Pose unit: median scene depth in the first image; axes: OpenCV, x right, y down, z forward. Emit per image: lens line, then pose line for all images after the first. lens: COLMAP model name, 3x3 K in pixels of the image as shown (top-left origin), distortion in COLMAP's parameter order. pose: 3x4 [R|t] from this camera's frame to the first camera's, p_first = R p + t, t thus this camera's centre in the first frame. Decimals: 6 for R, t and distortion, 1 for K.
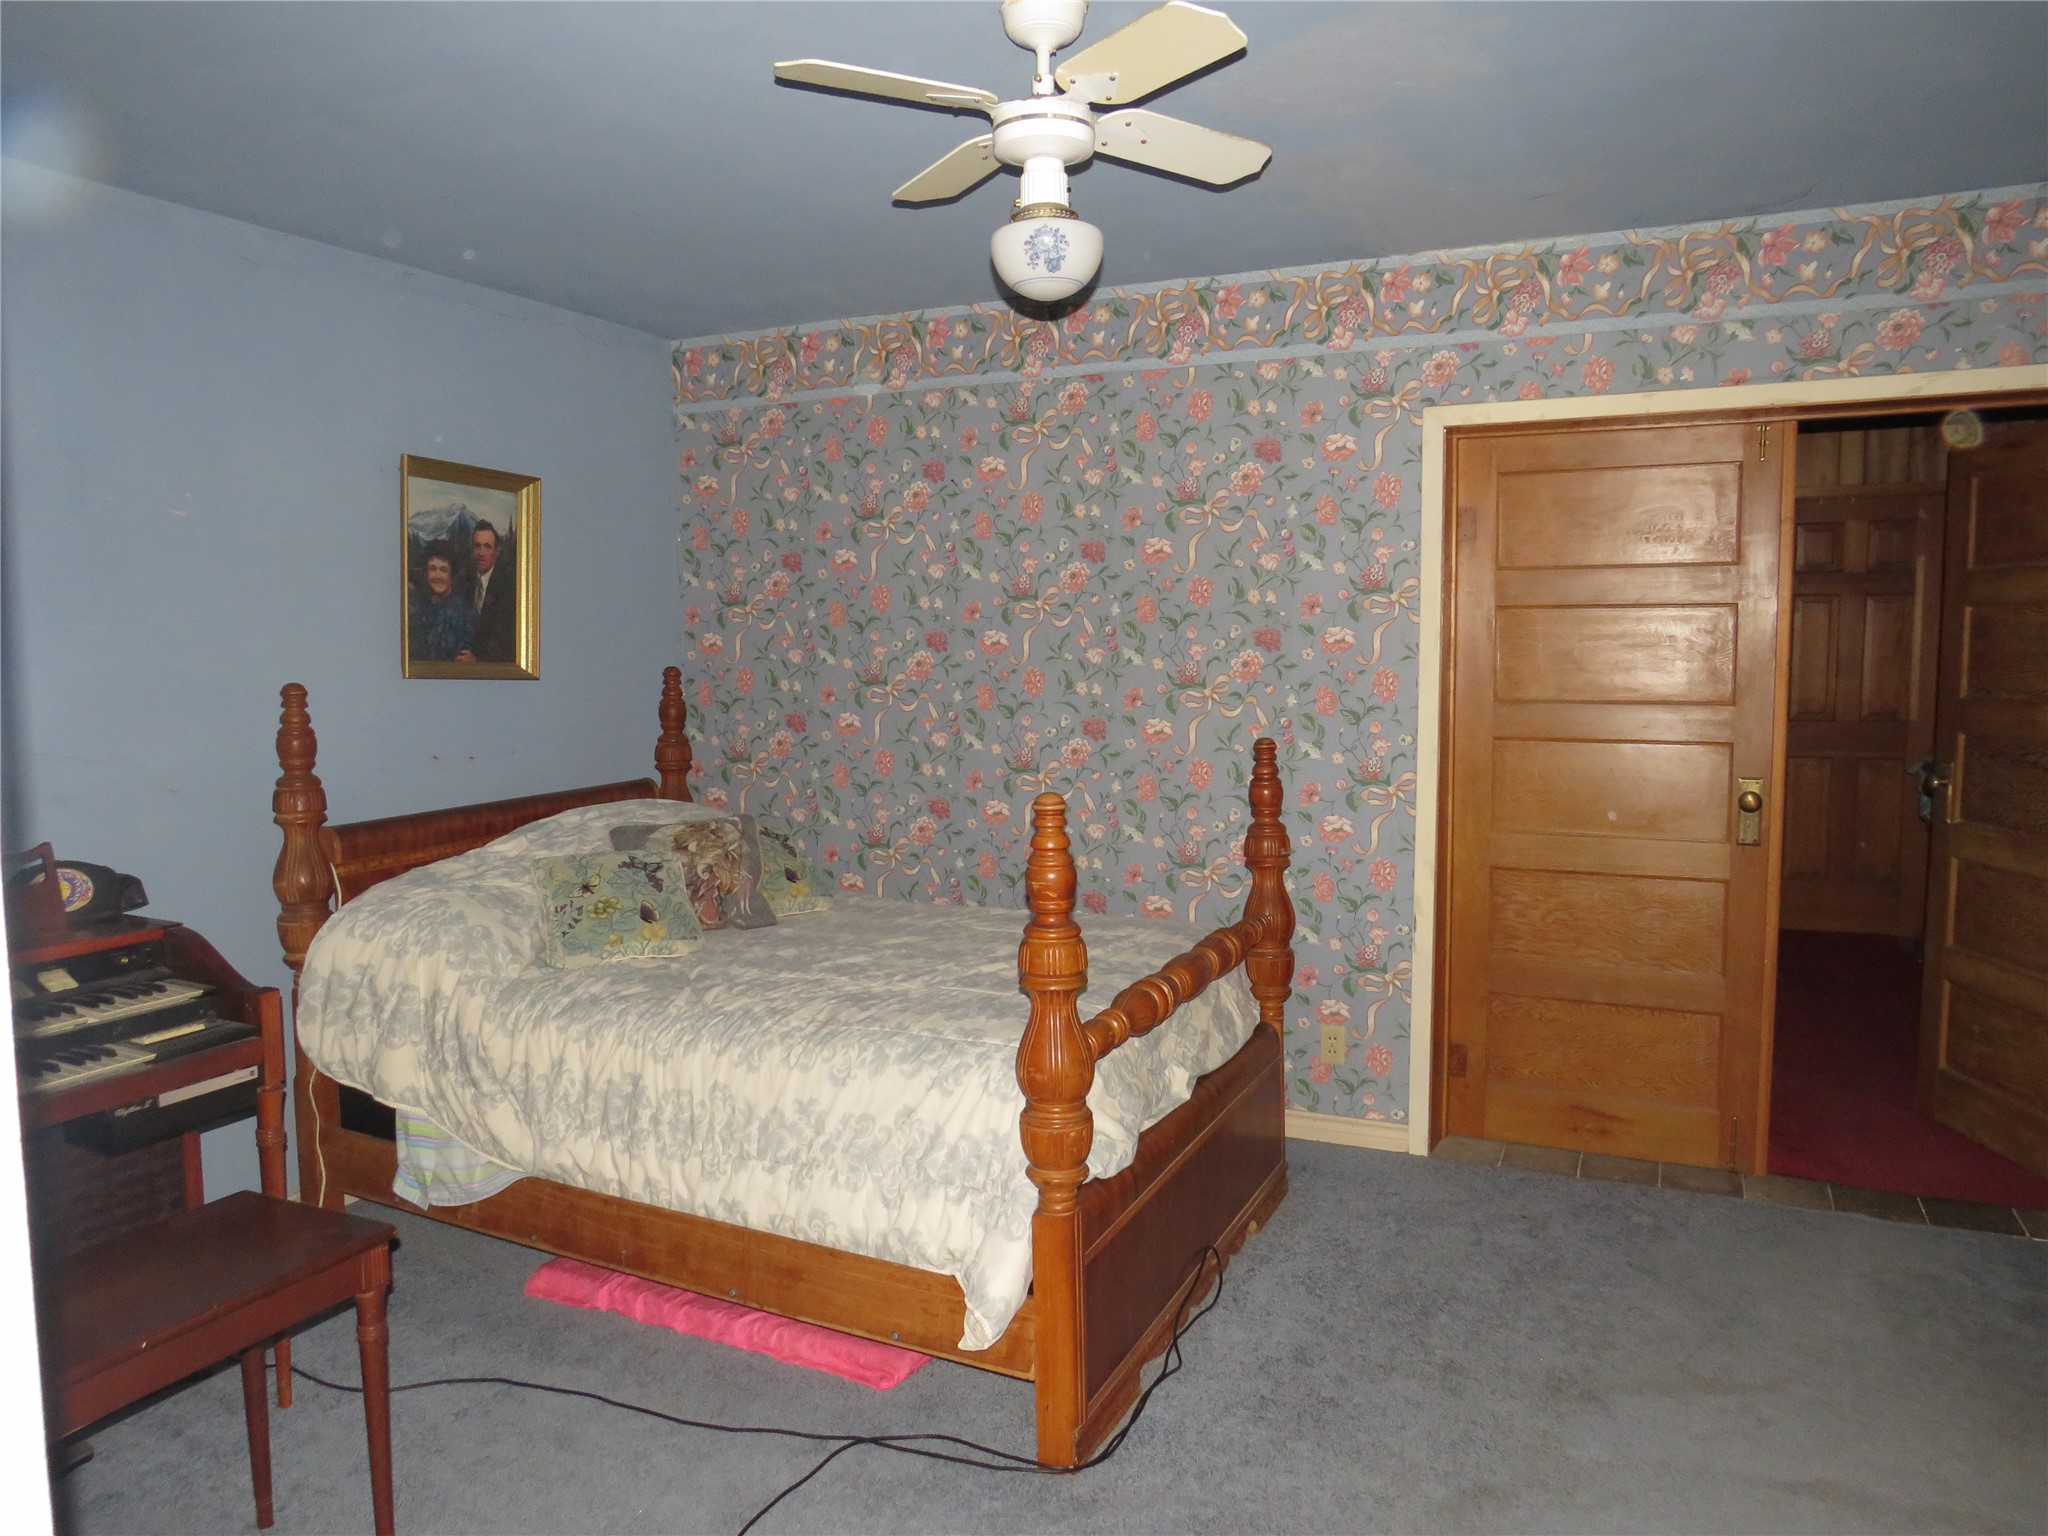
lens RADIAL K [[1447.2, 0, 1024.0], [0, 1447.2, 768.0], [0, 0, 1]] dist [-0.032981, 0.001828]
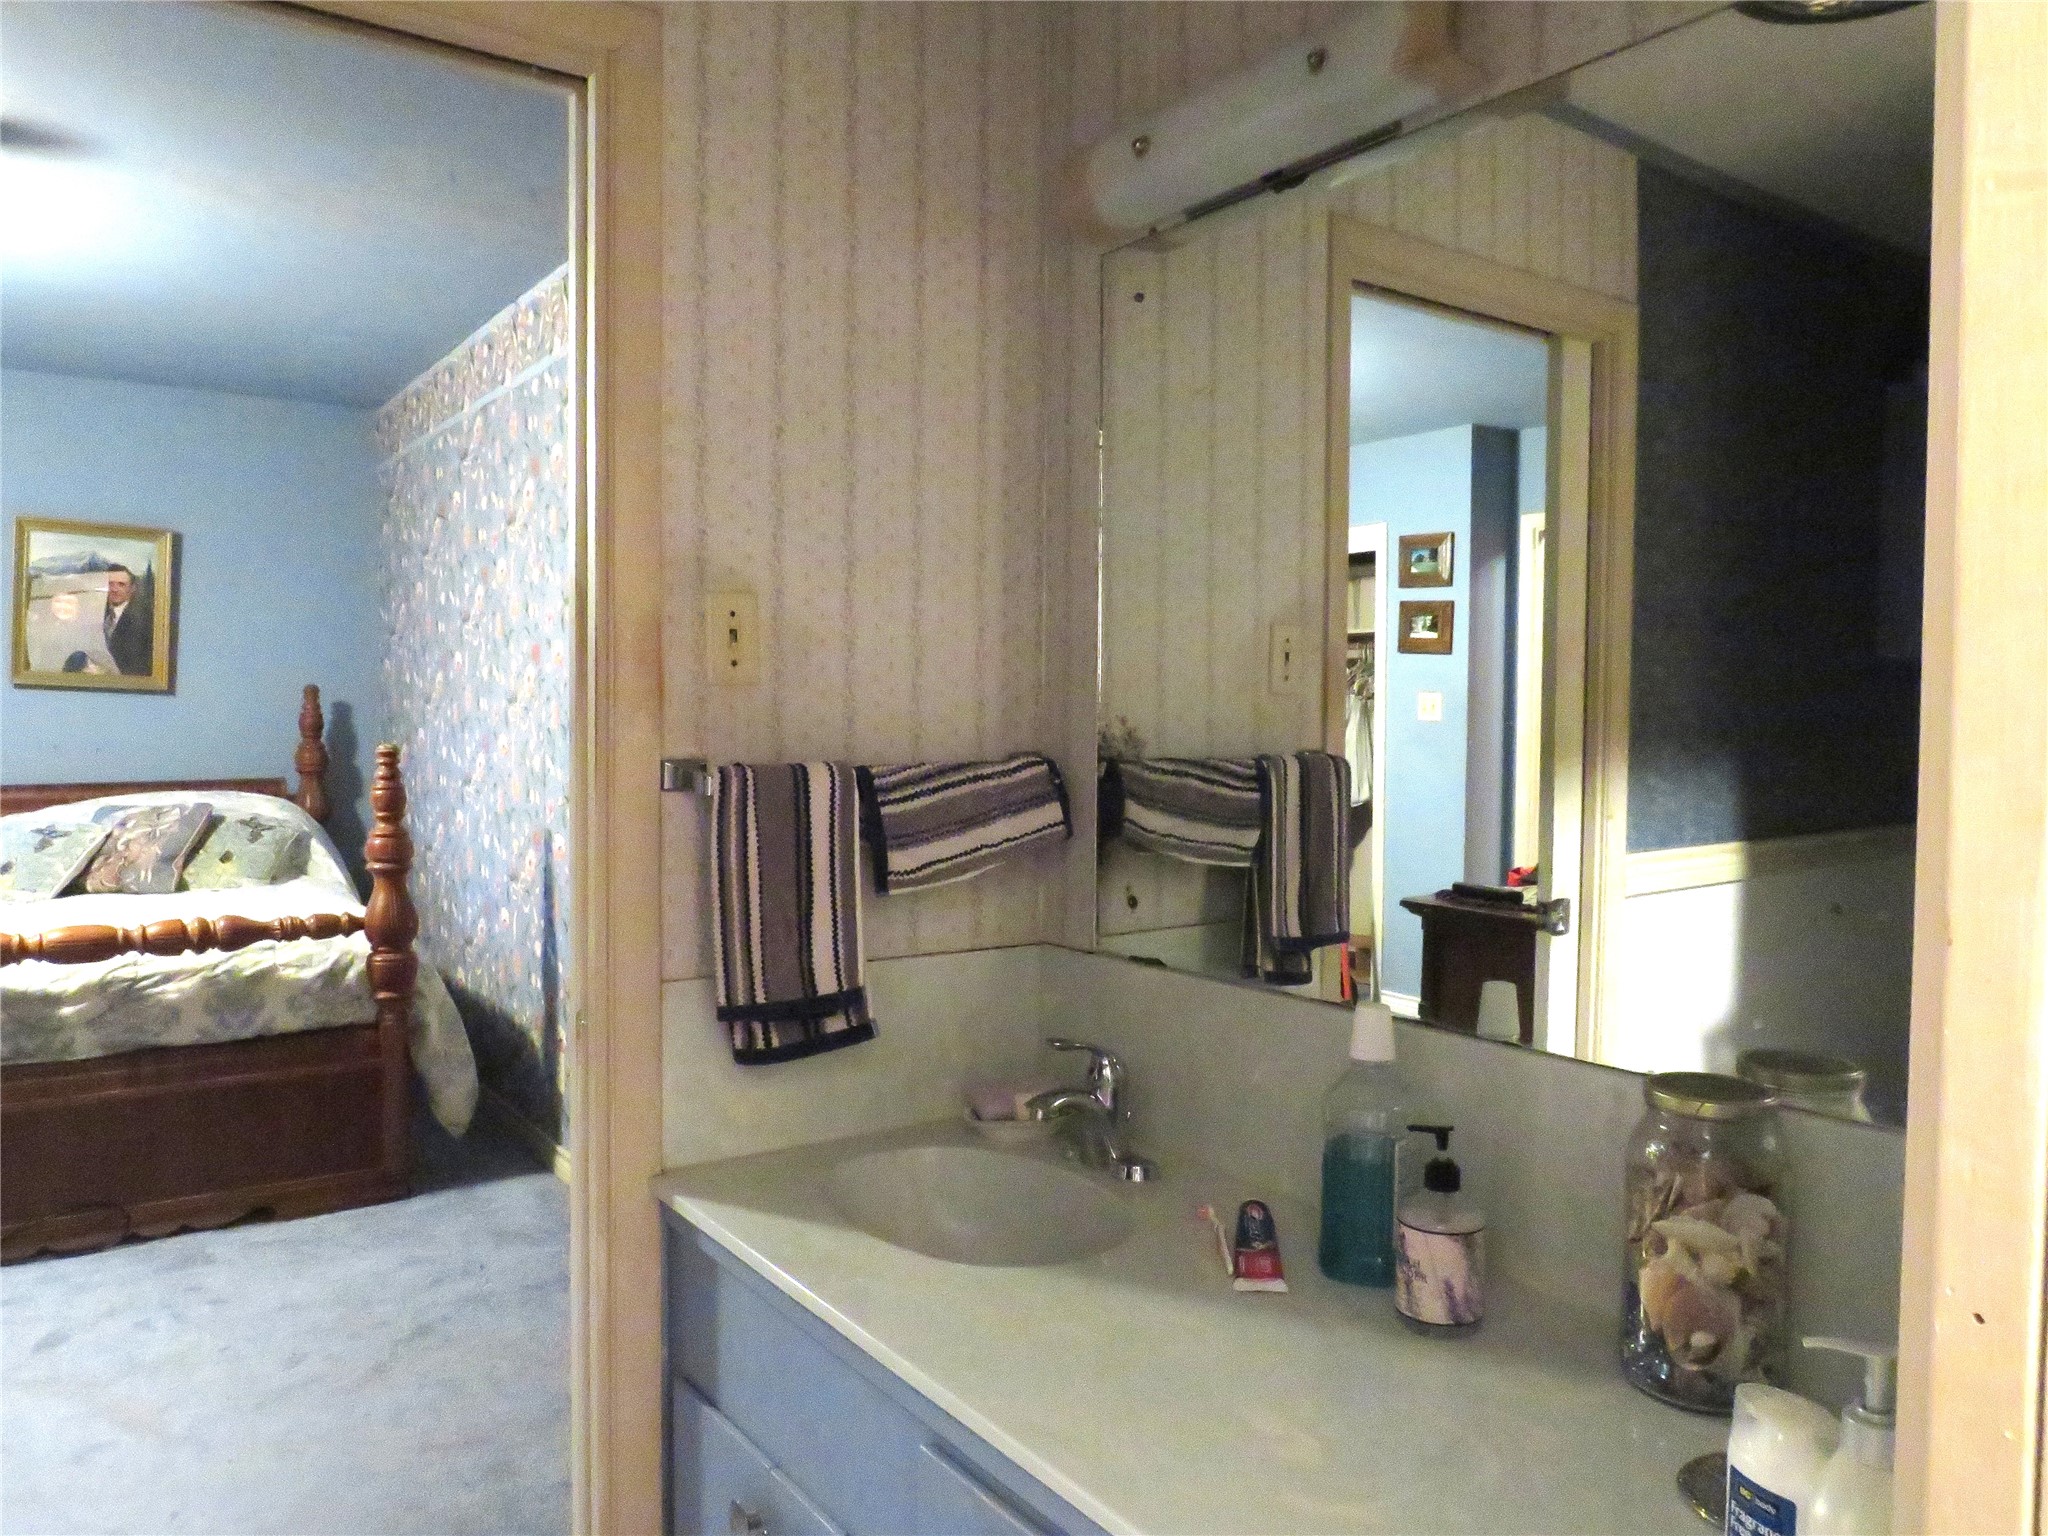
lens RADIAL K [[1447.2, 0, 1024.0], [0, 1447.2, 768.0], [0, 0, 1]] dist [-0.032981, 0.001828]
pose [[0.881551, 0.032681, -0.470957, 0.947742], [-0.054243, 0.998006, -0.032279, 0.003187], [0.468963, 0.054001, 0.881565, 0.291252]]
